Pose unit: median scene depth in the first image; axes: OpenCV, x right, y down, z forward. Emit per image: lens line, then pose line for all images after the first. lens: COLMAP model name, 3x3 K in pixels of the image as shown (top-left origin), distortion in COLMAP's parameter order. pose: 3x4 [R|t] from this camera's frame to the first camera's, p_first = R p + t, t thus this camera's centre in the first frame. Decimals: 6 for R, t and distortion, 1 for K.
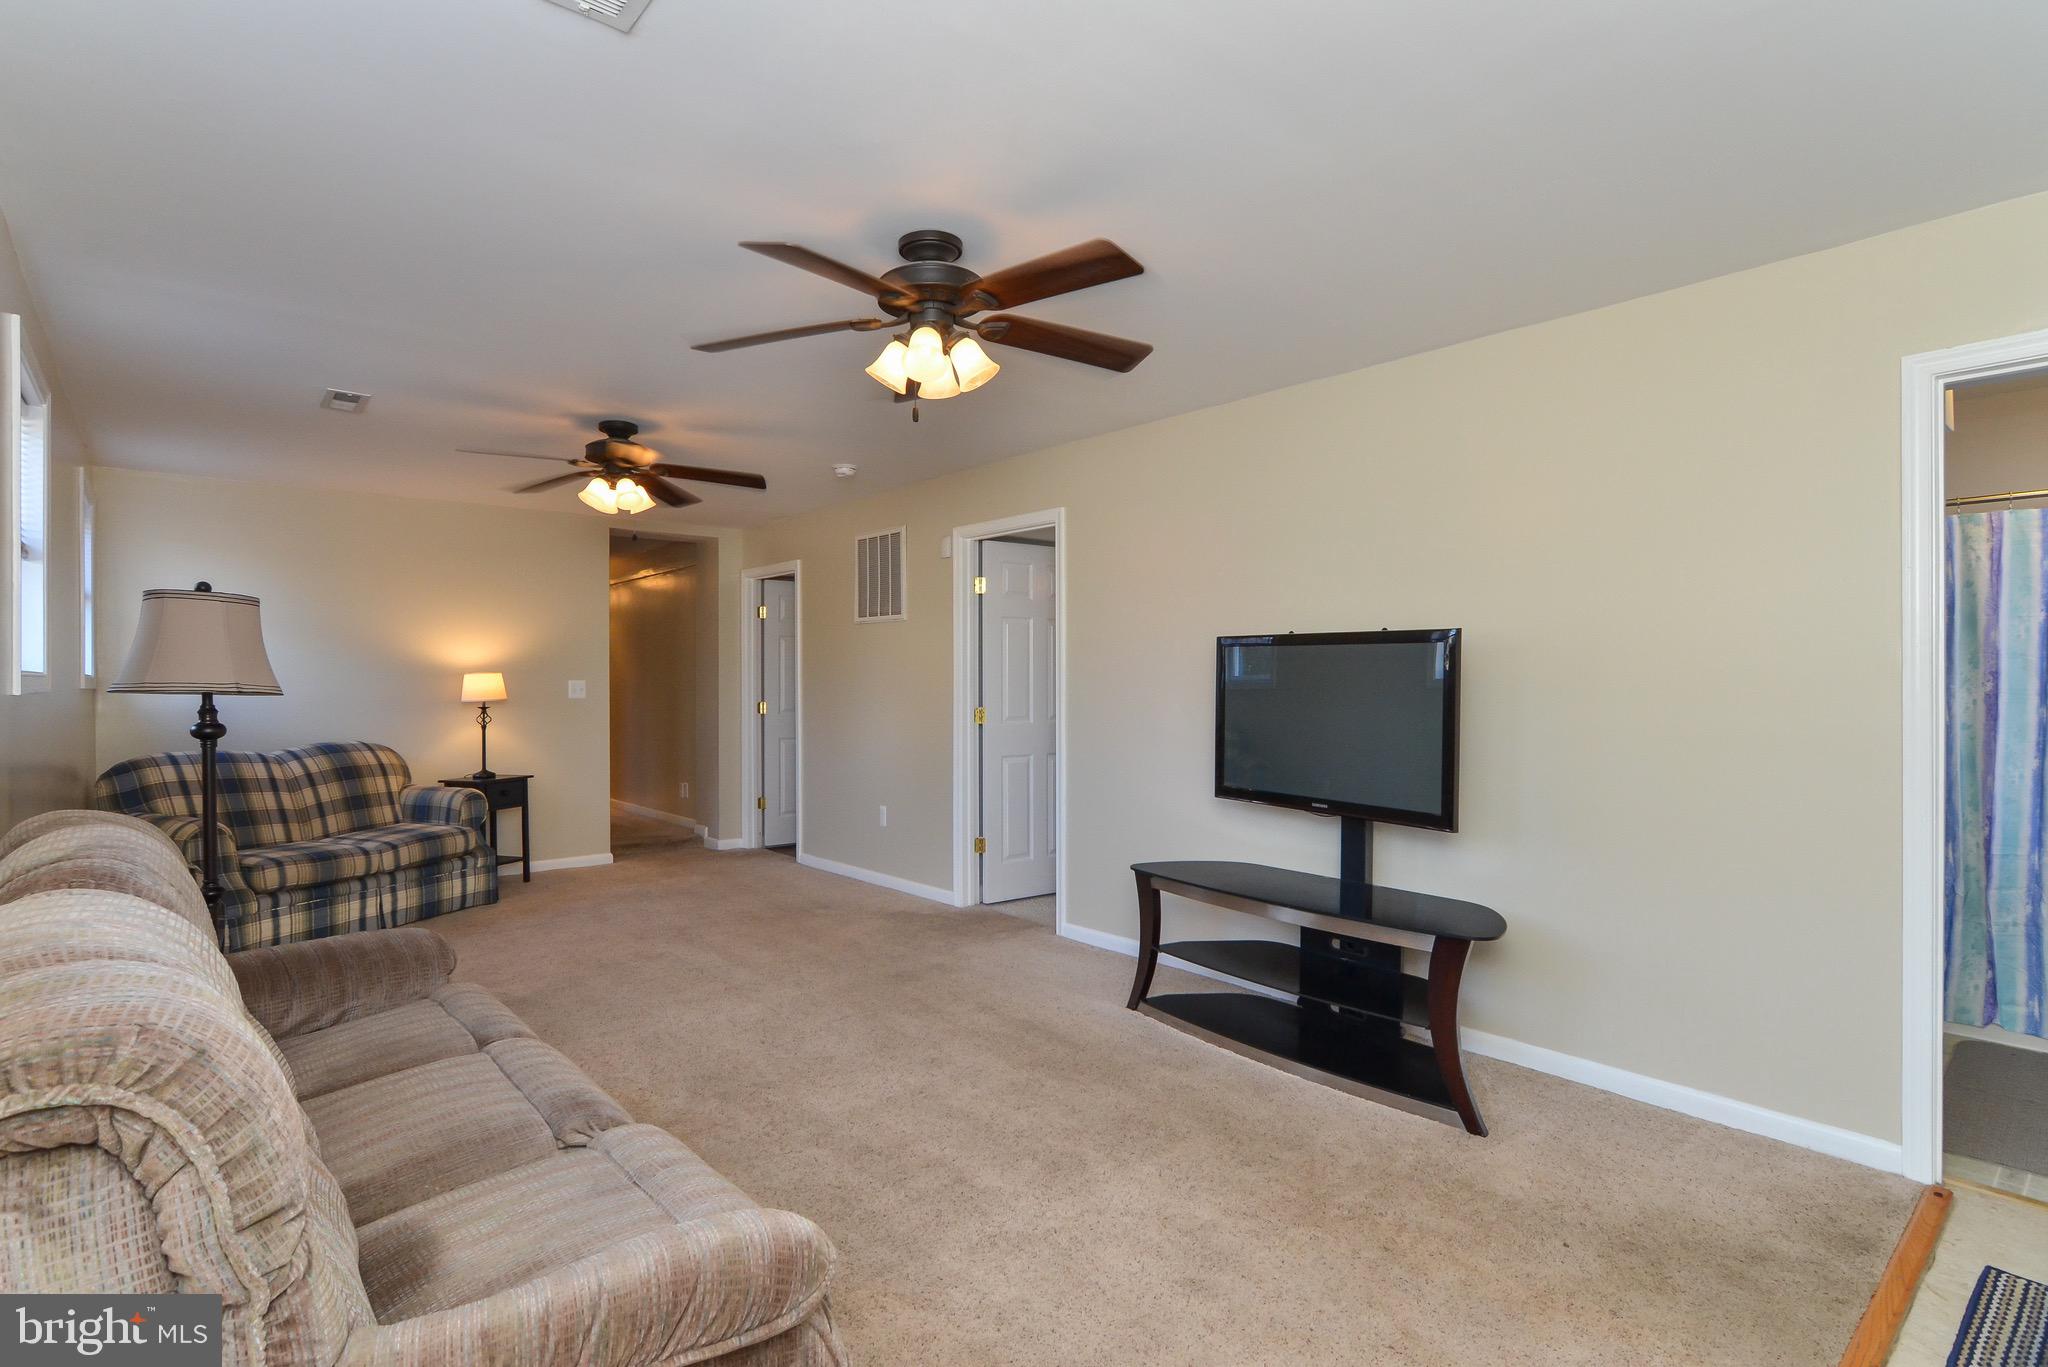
lens RADIAL K [[1061.5, 0, 1020.7], [0, 1061.5, 687.1], [0, 0, 1]] dist [-0.006128, -0.000573]
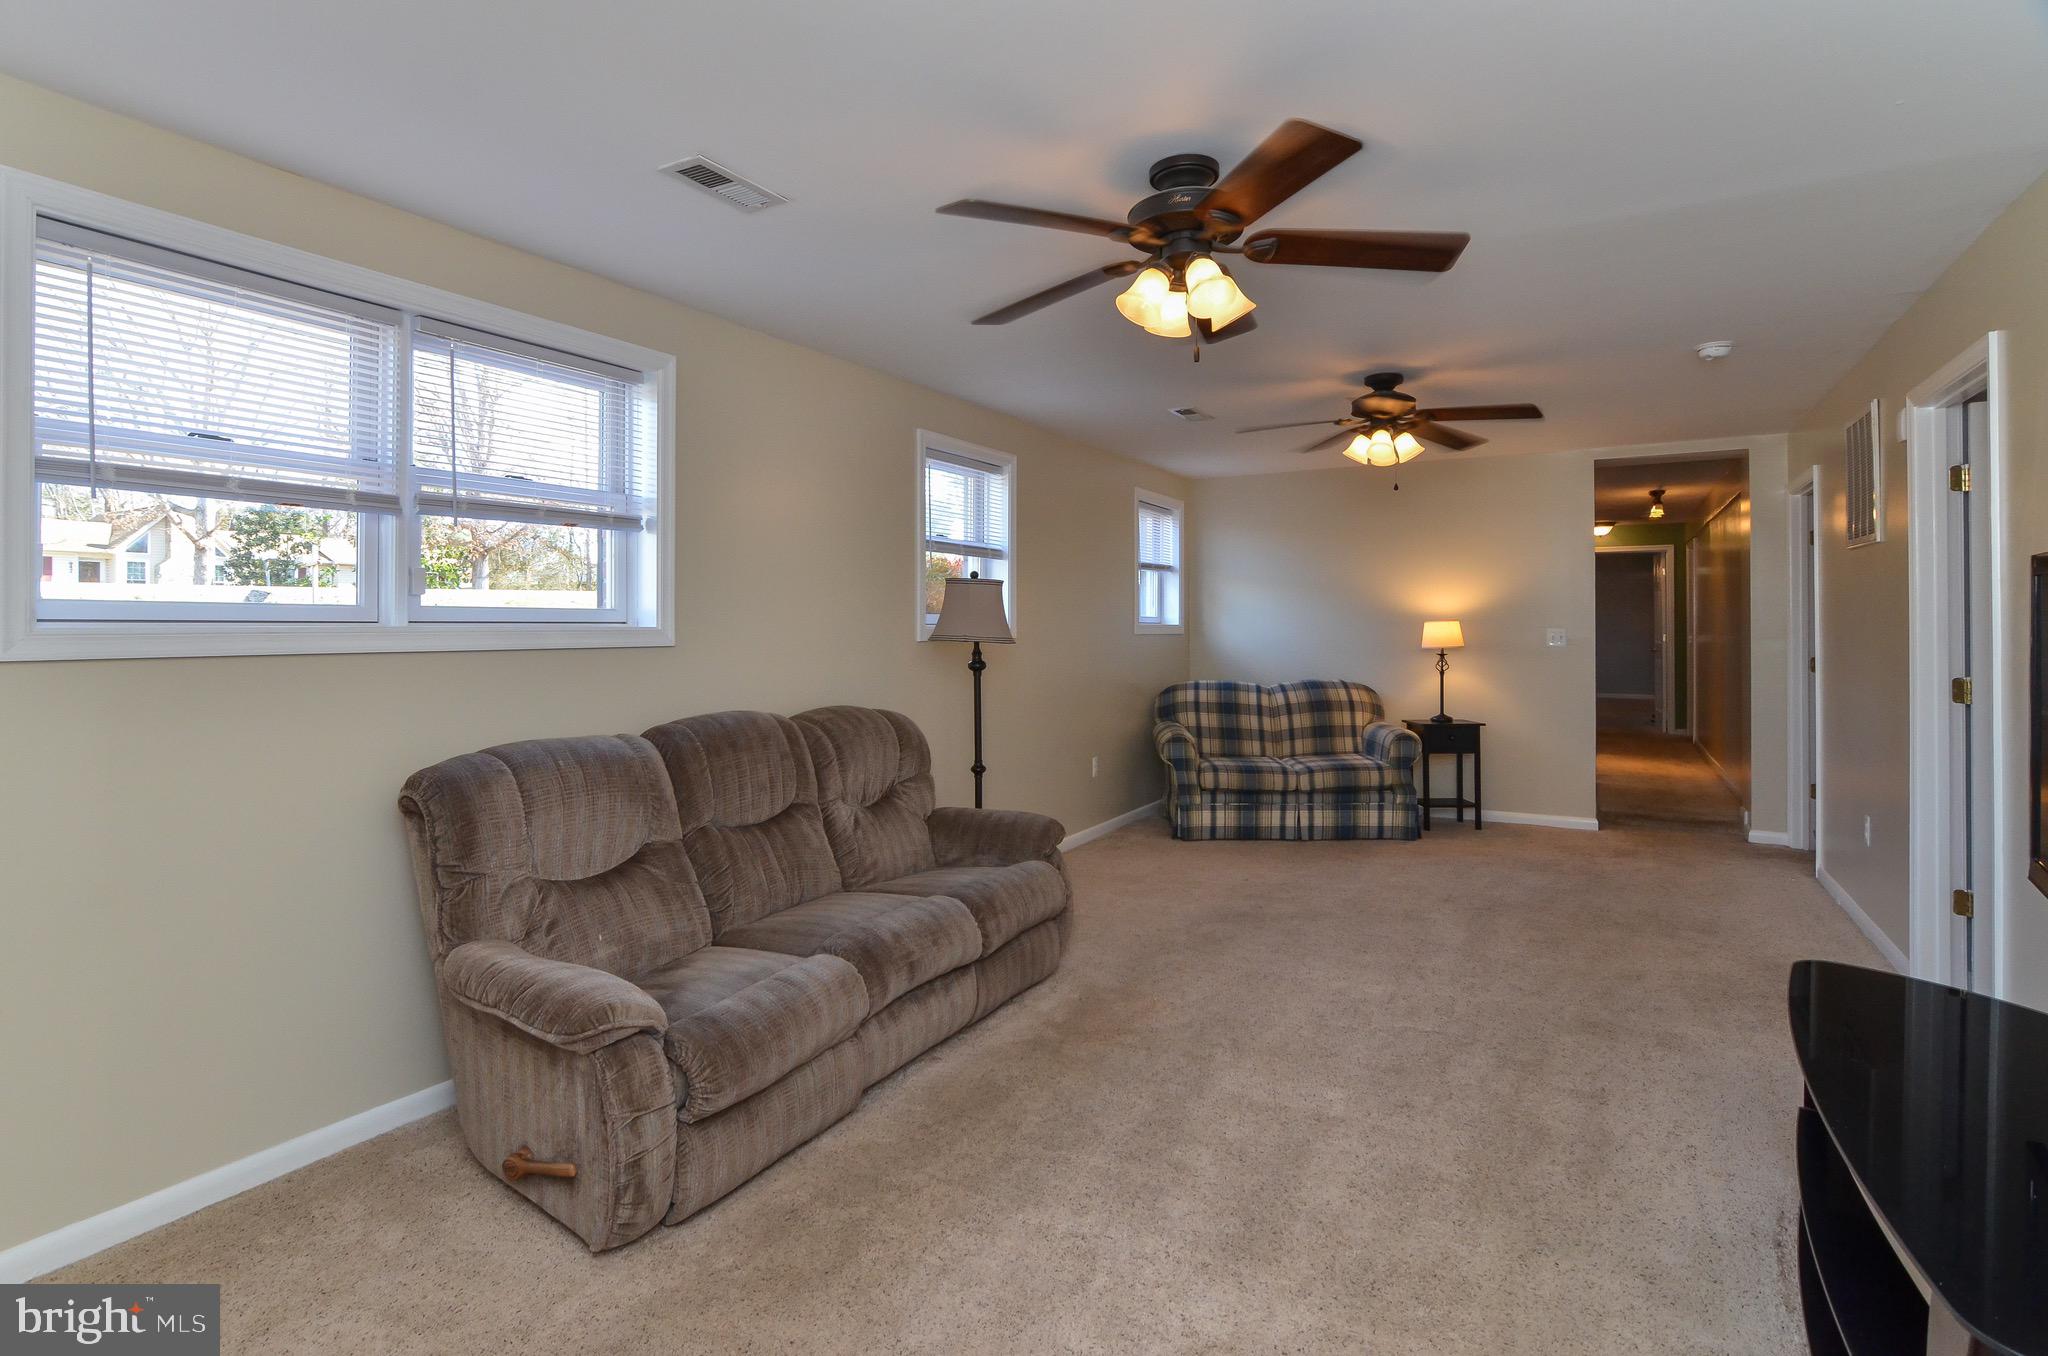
lens RADIAL K [[1038.4, 0, 973.9], [0, 1038.4, 619.3], [0, 0, 1]] dist [-0.021449, 0.001452]
pose [[0.290207, -0.003247, -0.956959, 0.383398], [-0.002121, 0.999990, -0.004037, -0.011402], [0.956962, 0.003201, 0.290197, 0.301482]]
